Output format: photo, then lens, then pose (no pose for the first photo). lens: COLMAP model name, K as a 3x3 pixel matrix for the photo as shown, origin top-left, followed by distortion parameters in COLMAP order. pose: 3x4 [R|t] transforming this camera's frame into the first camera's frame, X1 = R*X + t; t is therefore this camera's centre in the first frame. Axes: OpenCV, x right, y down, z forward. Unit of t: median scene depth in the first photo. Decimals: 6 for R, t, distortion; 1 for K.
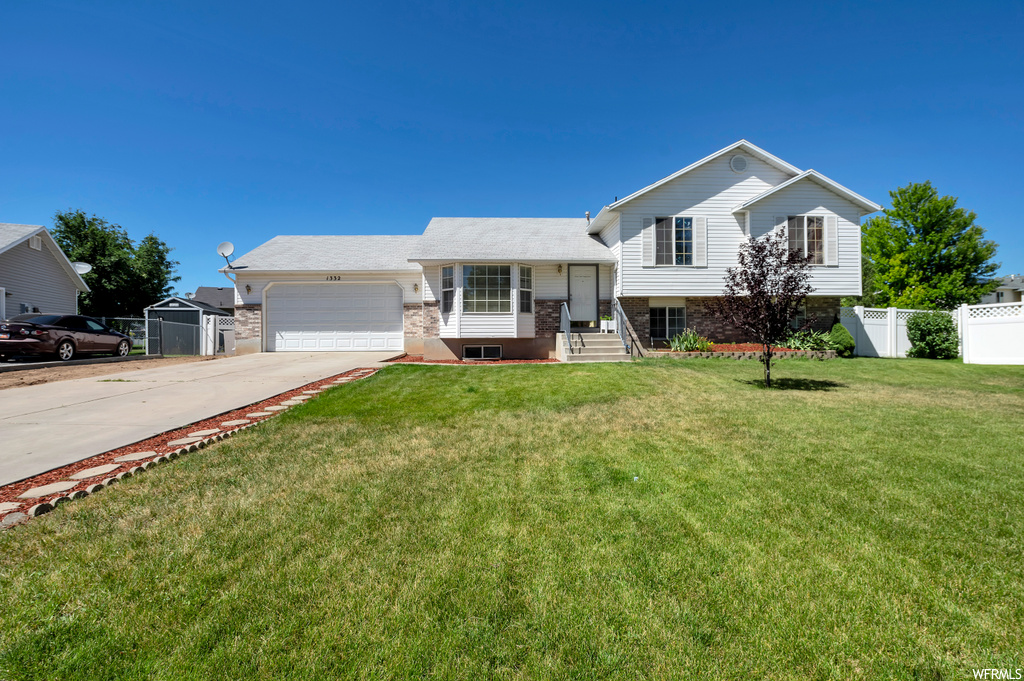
lens RADIAL K [[456.8, 0, 515.9], [0, 456.8, 340.8], [0, 0, 1]] dist [-0.028661, 0.001471]
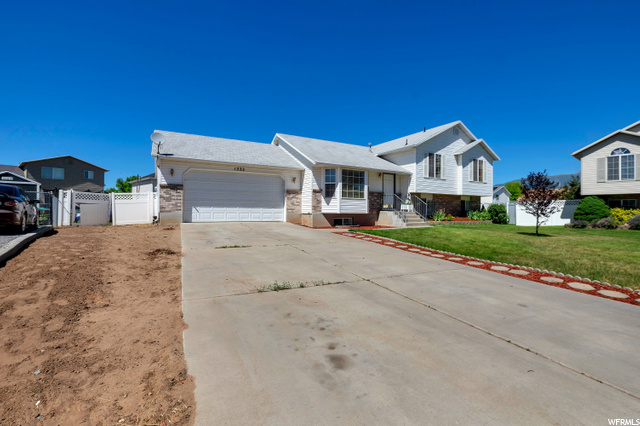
lens RADIAL K [[285.5, 0, 323.6], [0, 285.5, 214.4], [0, 0, 1]] dist [-0.028661, 0.001471]
pose [[0.884609, 0.007921, 0.466266, -0.626788], [-0.008447, 0.999964, -0.000962, -0.000487], [-0.466256, -0.003088, 0.884644, 0.118467]]
